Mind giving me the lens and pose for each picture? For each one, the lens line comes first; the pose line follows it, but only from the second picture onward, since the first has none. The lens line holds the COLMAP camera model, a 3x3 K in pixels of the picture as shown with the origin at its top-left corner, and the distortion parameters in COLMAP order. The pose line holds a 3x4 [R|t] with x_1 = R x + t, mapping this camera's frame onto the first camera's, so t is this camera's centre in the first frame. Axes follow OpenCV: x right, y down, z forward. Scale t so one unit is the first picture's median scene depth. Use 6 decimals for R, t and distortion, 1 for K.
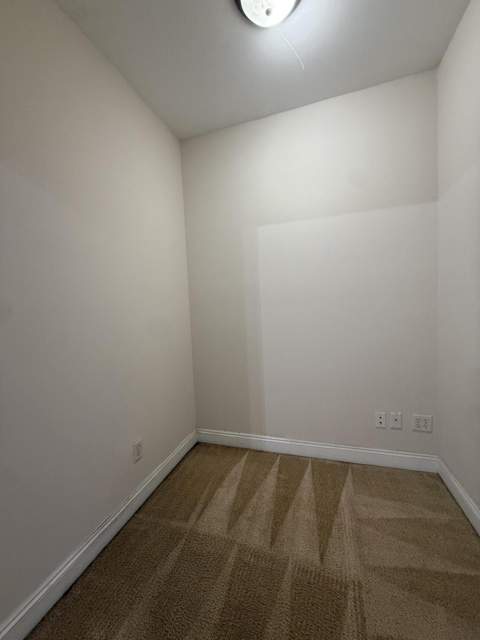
lens RADIAL K [[257.4, 0, 241.1], [0, 257.4, 319.5], [0, 0, 1]] dist [0.000316, 0.000543]
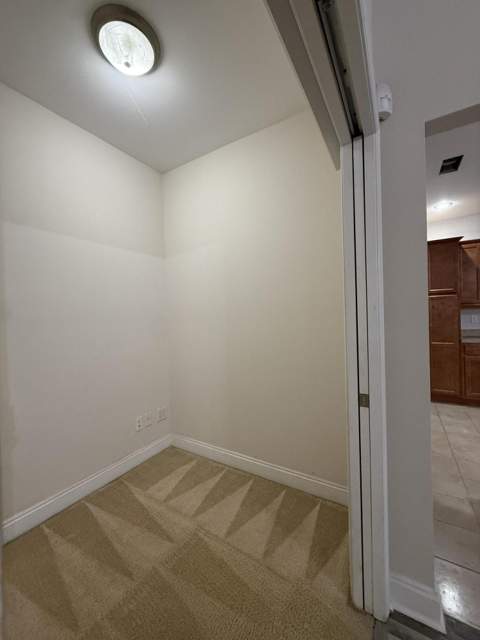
lens RADIAL K [[257.4, 0, 241.3], [0, 257.4, 320.0], [0, 0, 1]] dist [0.000316, 0.000543]
pose [[0.241065, 0.026145, 0.970157, -0.605231], [0.076727, 0.995995, -0.045907, 0.001718], [-0.967471, 0.085504, 0.238094, 0.251773]]
